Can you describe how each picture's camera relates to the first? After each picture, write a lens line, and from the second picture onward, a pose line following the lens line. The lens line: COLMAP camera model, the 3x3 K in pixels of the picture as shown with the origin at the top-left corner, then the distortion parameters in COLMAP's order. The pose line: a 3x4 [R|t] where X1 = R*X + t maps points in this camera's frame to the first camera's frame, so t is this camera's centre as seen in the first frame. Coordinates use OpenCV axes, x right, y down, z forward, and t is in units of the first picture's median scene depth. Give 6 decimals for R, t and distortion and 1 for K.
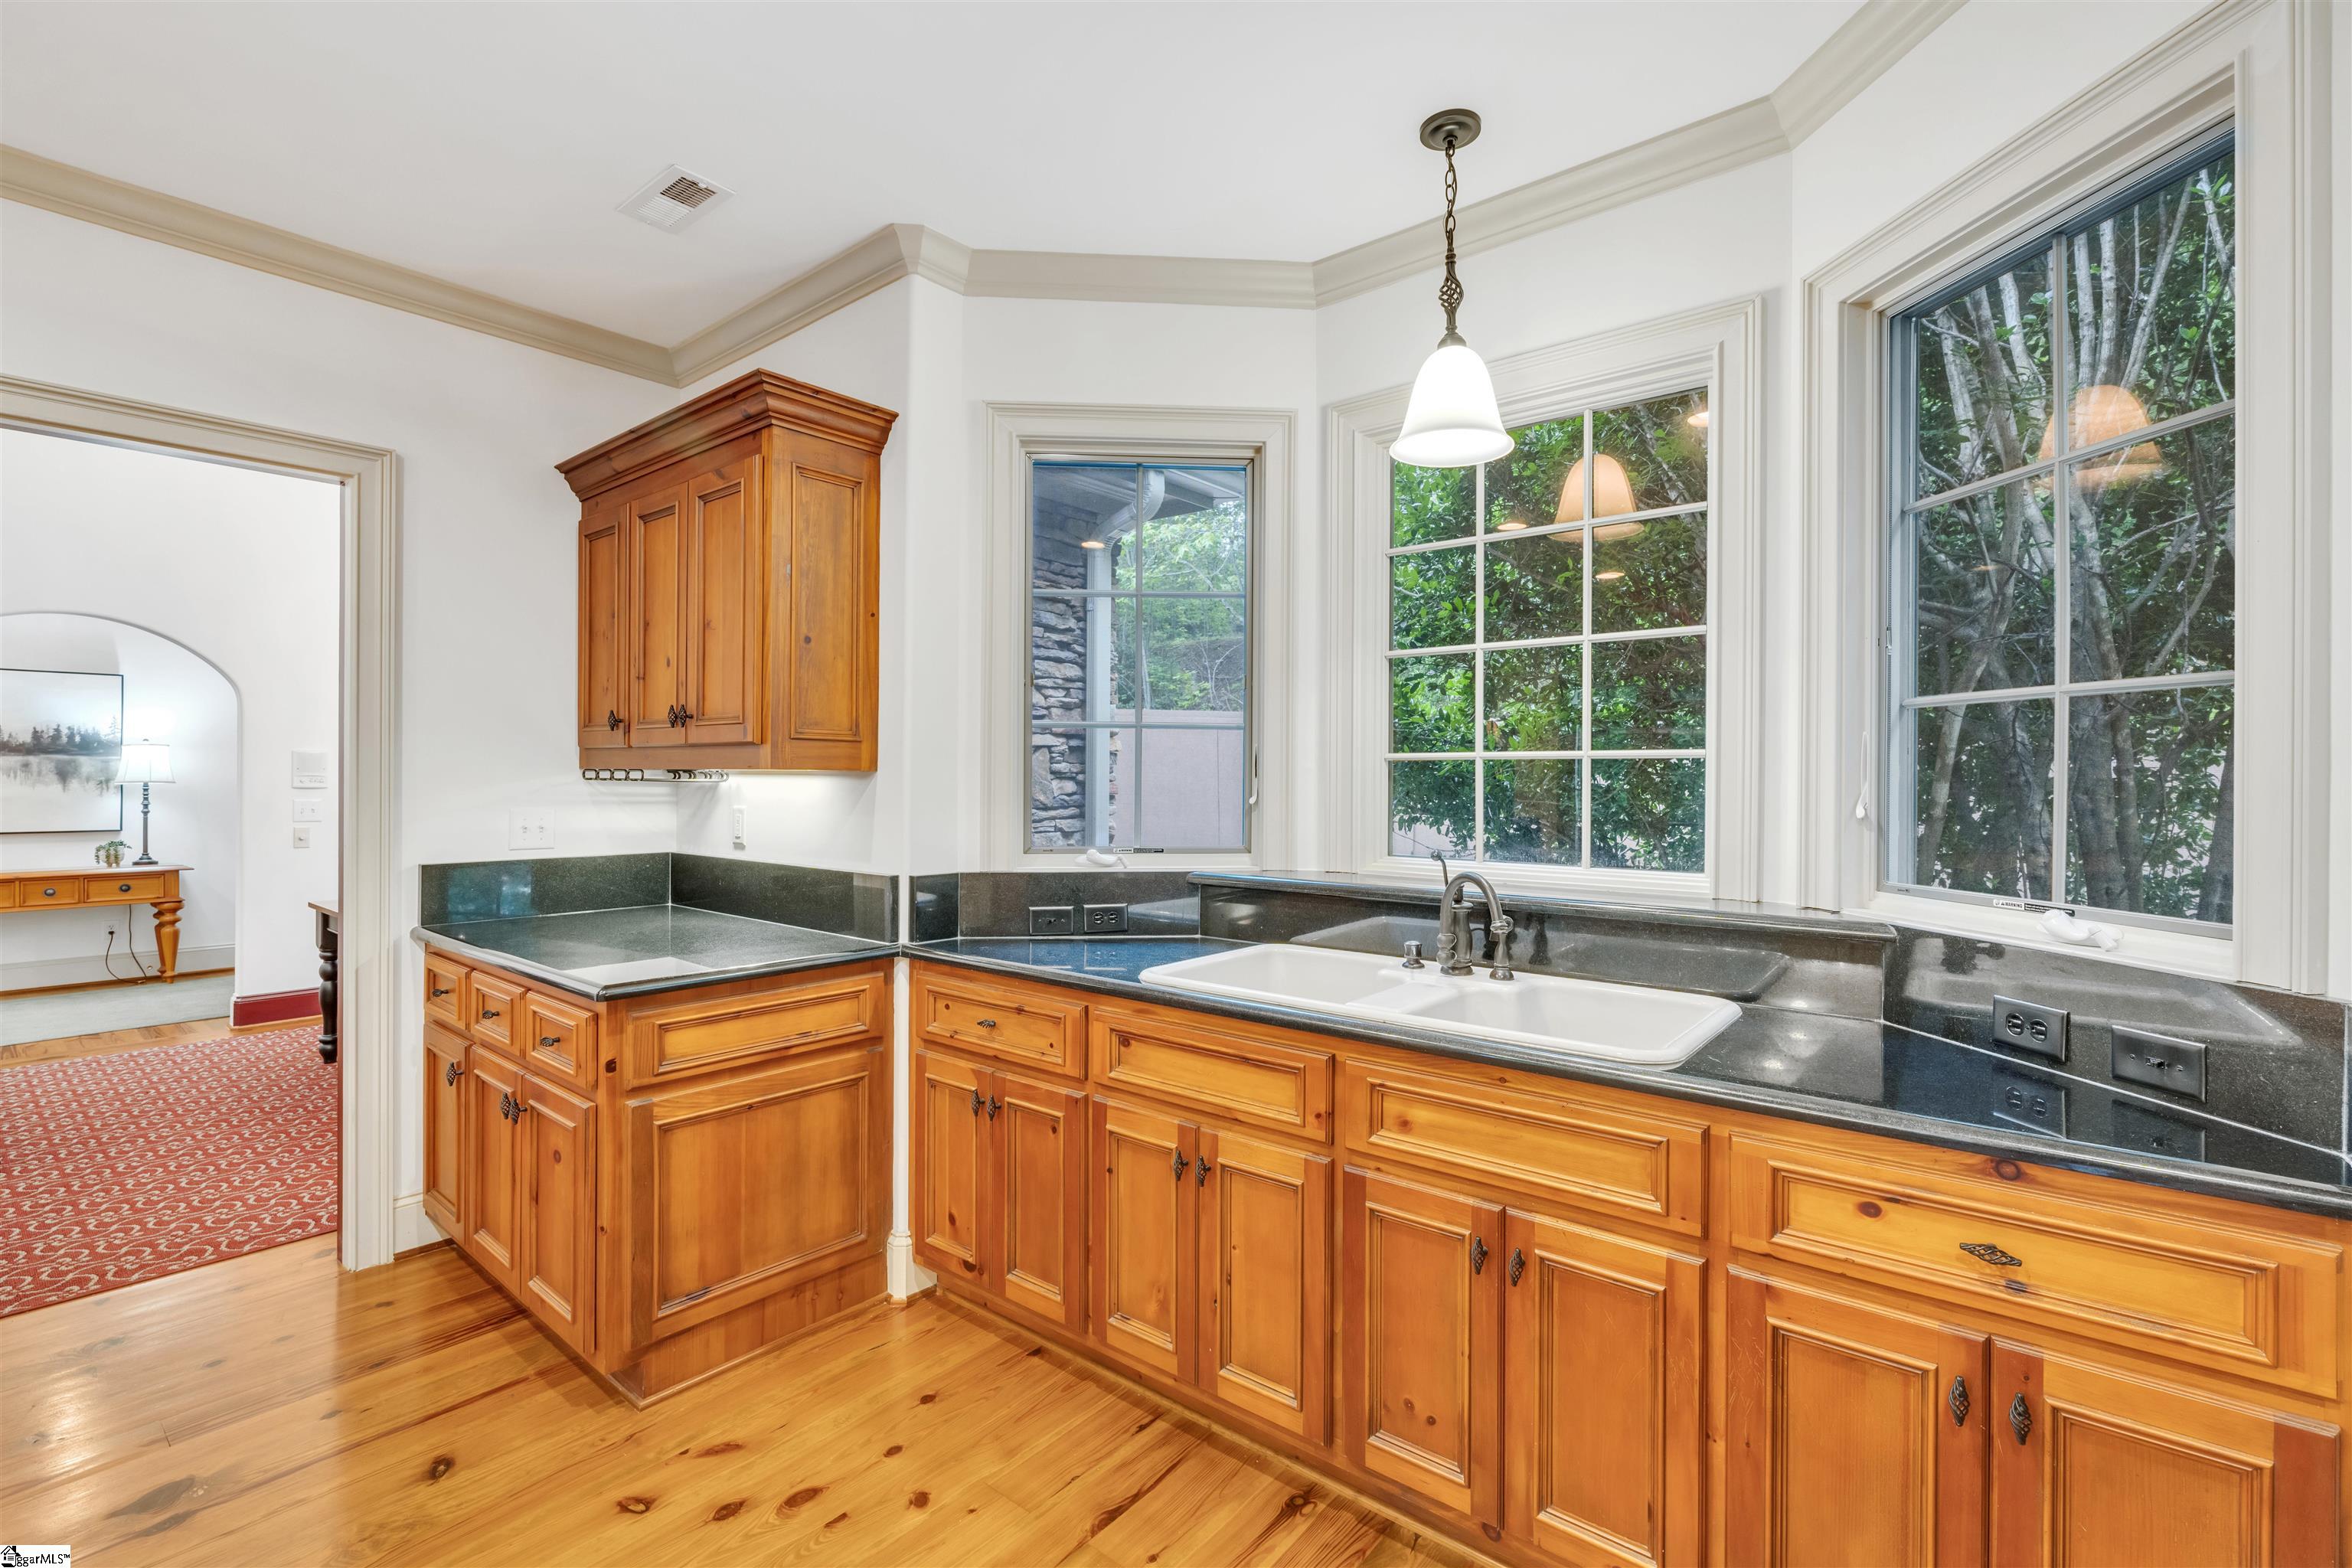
lens RADIAL K [[1031.7, 0, 1187.8], [0, 1031.7, 779.7], [0, 0, 1]] dist [-0.010398, 0.002160]
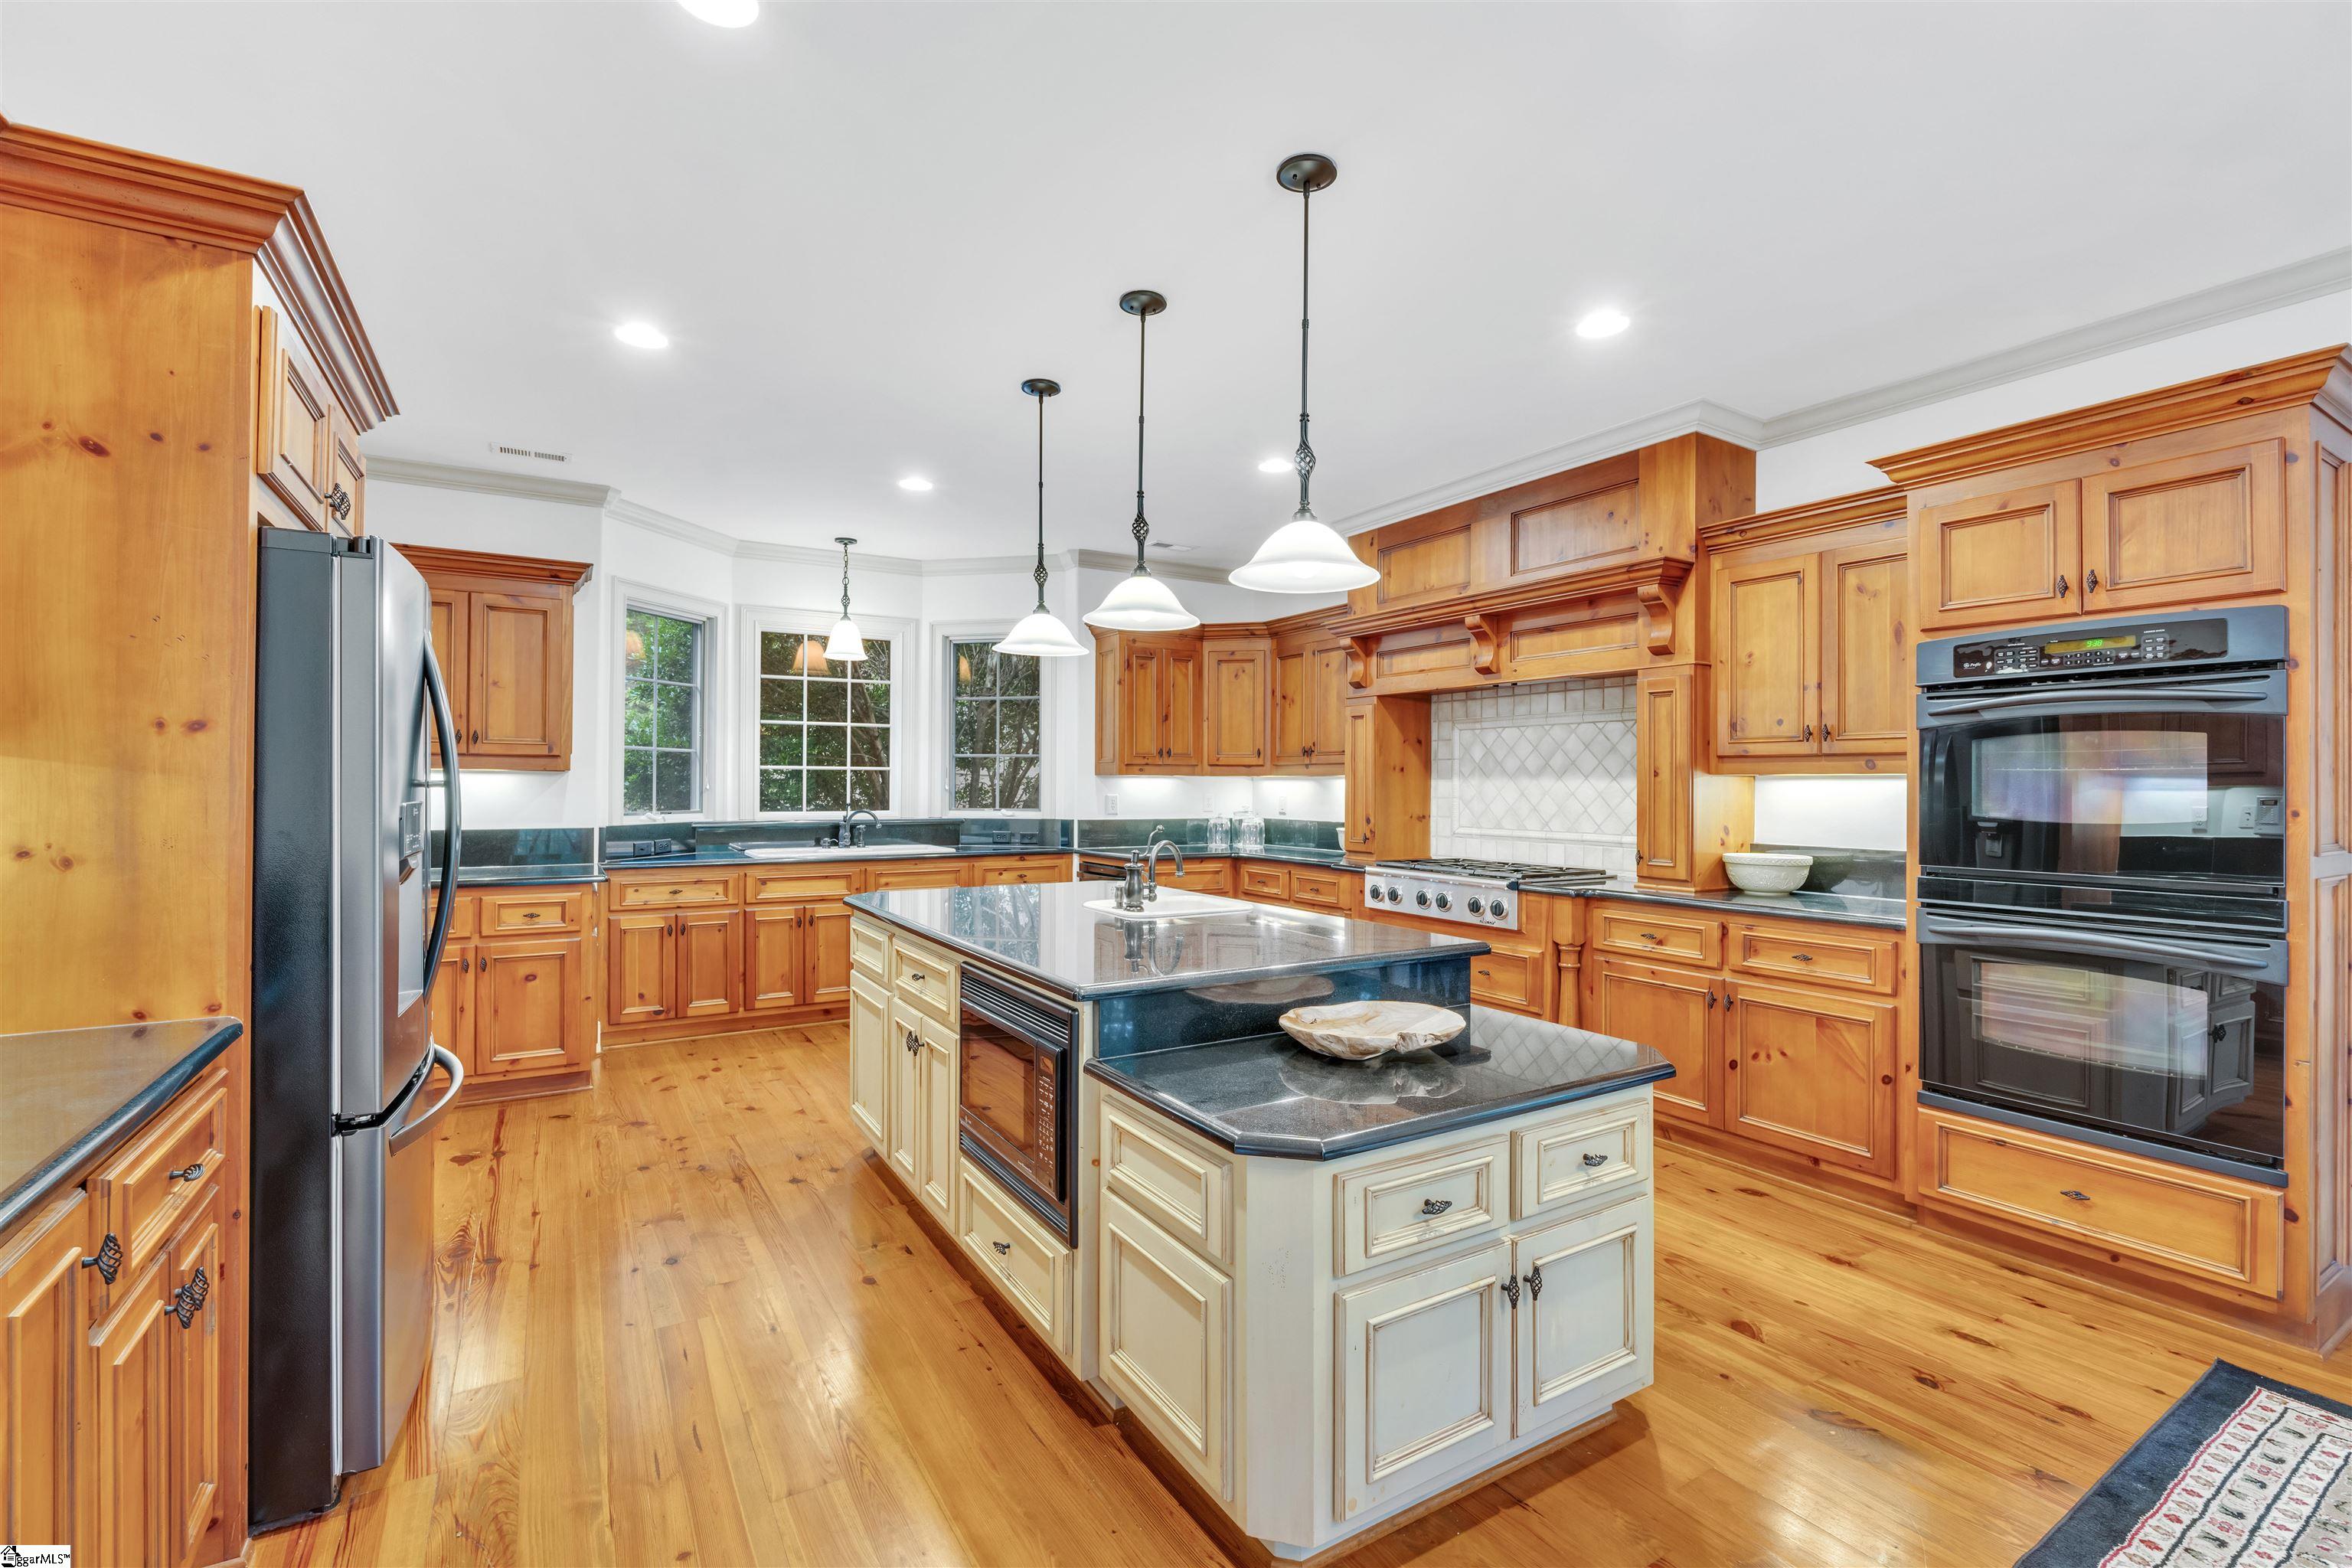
lens RADIAL K [[1031.7, 0, 1164.3], [0, 1031.7, 783.3], [0, 0, 1]] dist [-0.010398, 0.002160]
pose [[0.334288, -0.000023, 0.942471, -2.062009], [-0.000599, 1.000000, 0.000237, 0.015162], [-0.942471, -0.000644, 0.334287, -0.727693]]
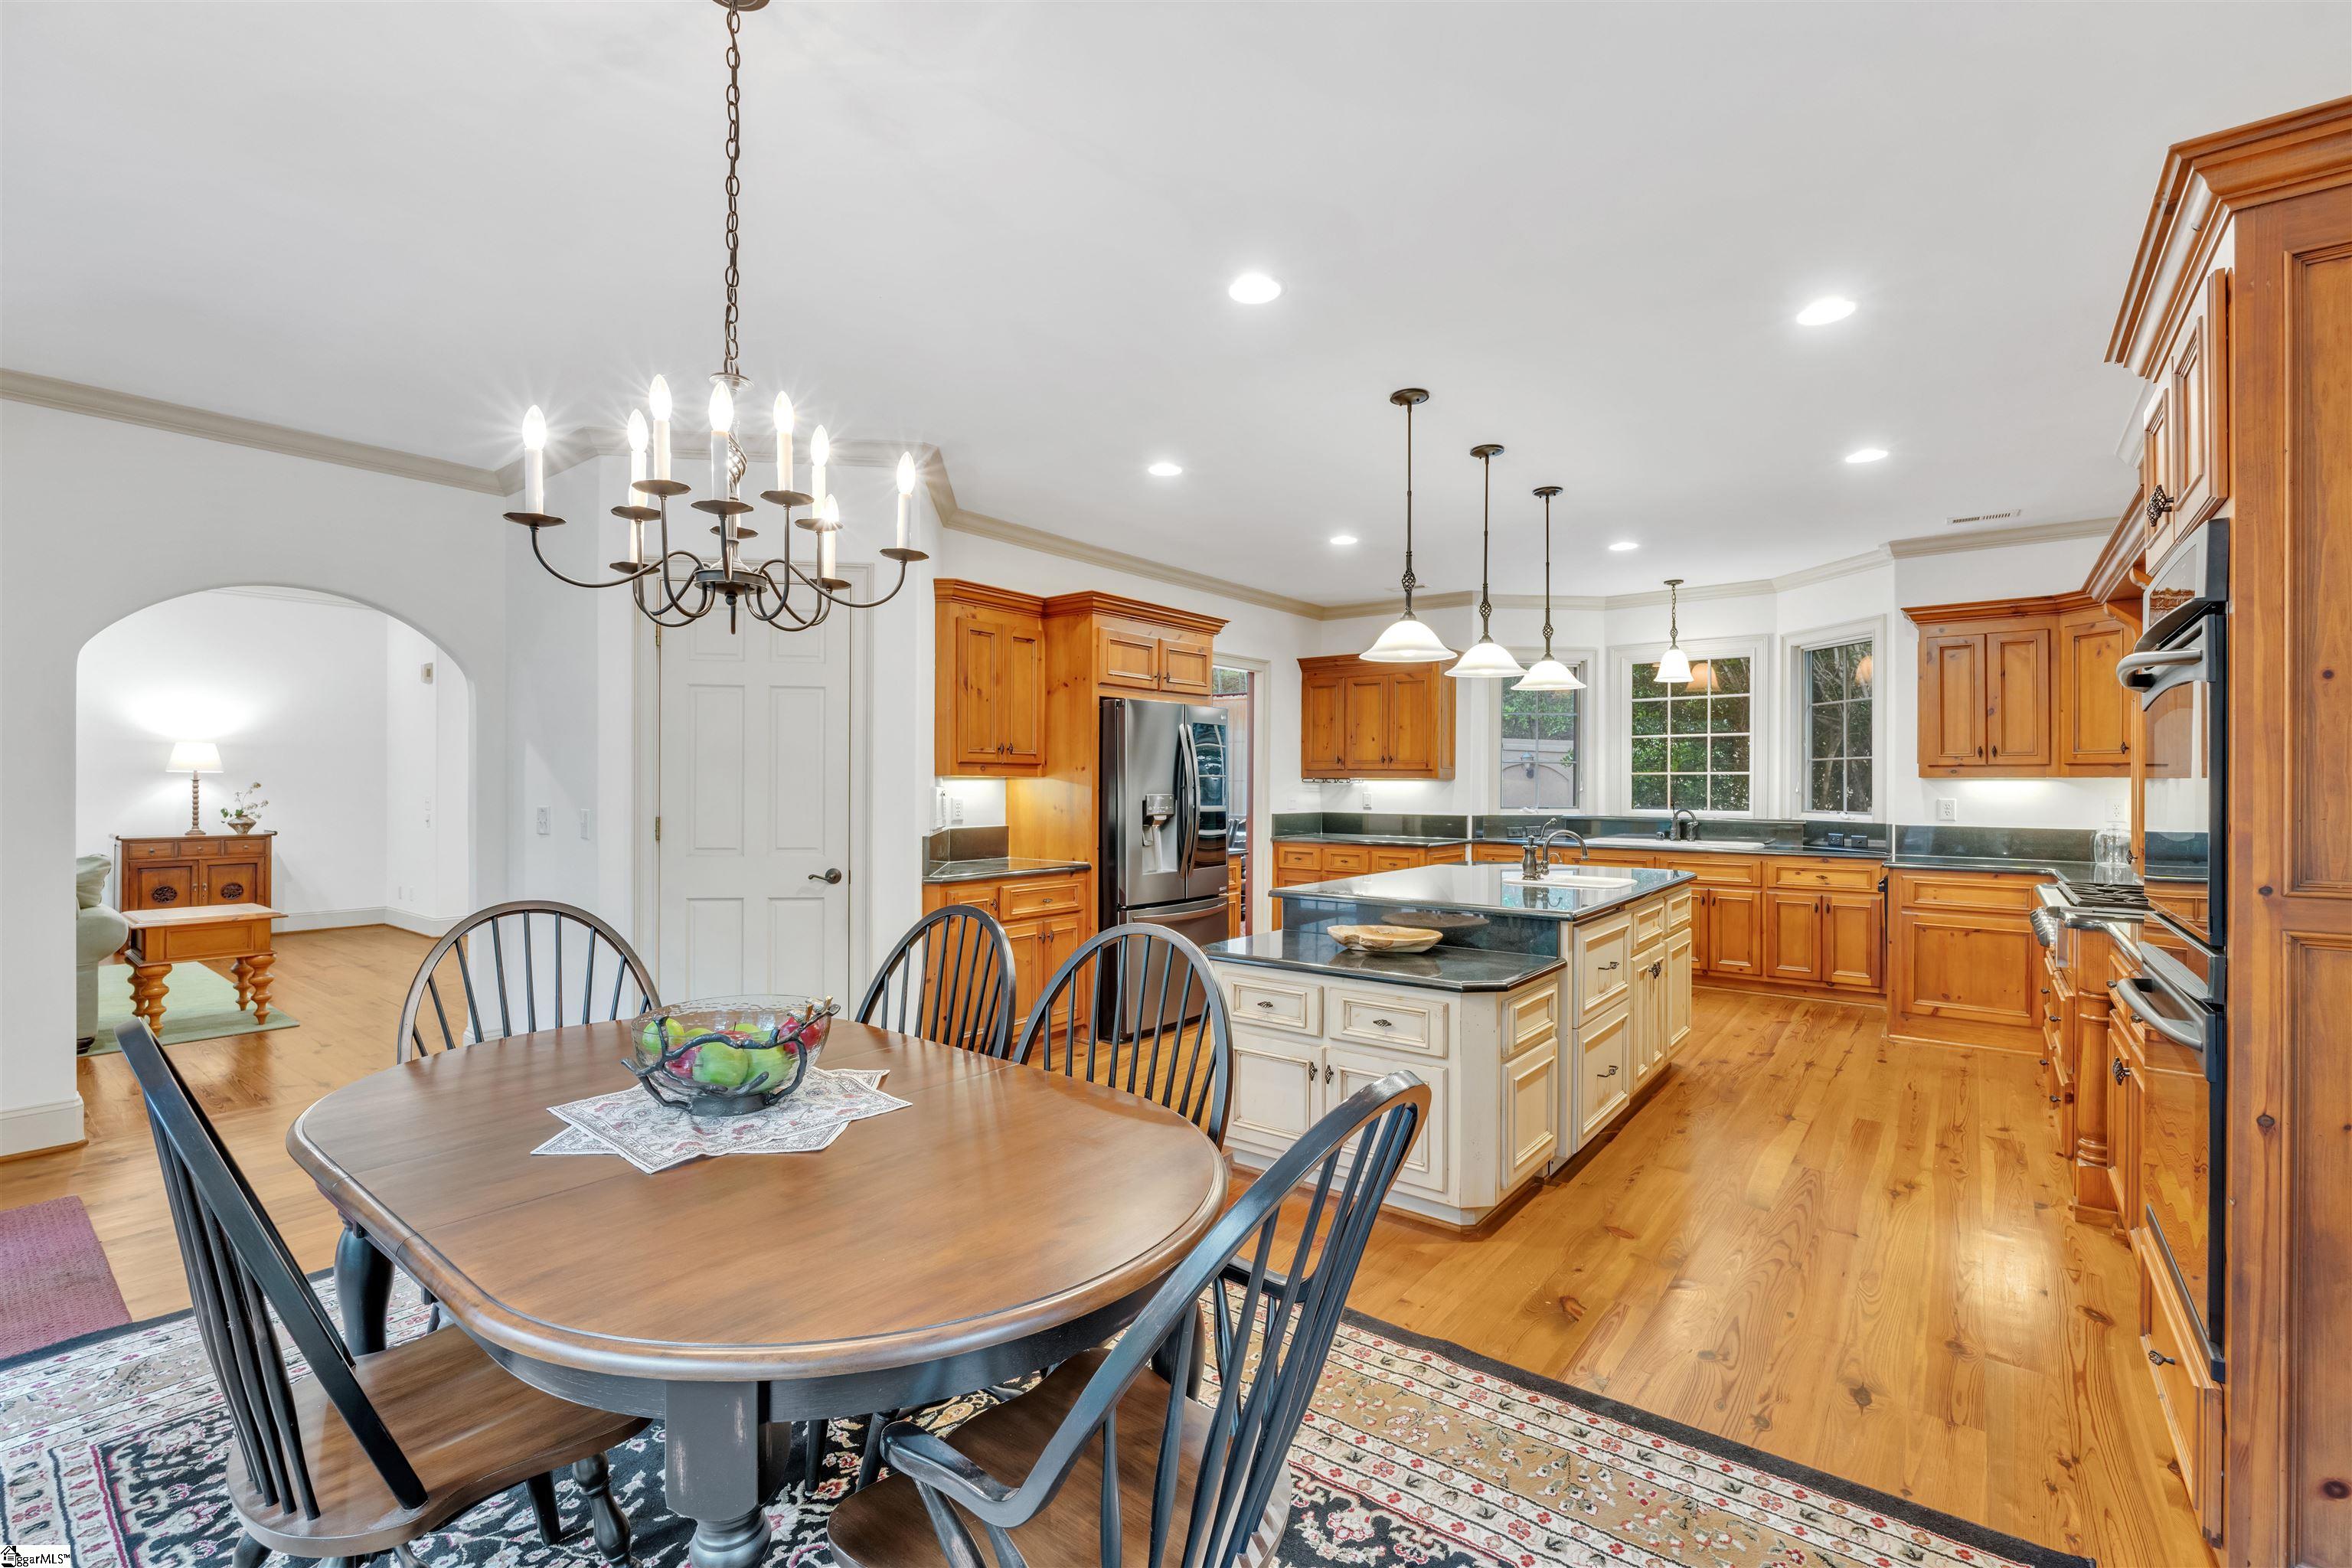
lens RADIAL K [[1031.7, 0, 1174.4], [0, 1031.7, 781.1], [0, 0, 1]] dist [-0.010398, 0.002160]
pose [[0.999773, -0.000676, 0.021278, -1.399435], [0.000775, 0.999989, -0.004655, 0.013551], [-0.021275, 0.004671, 0.999763, -2.229840]]
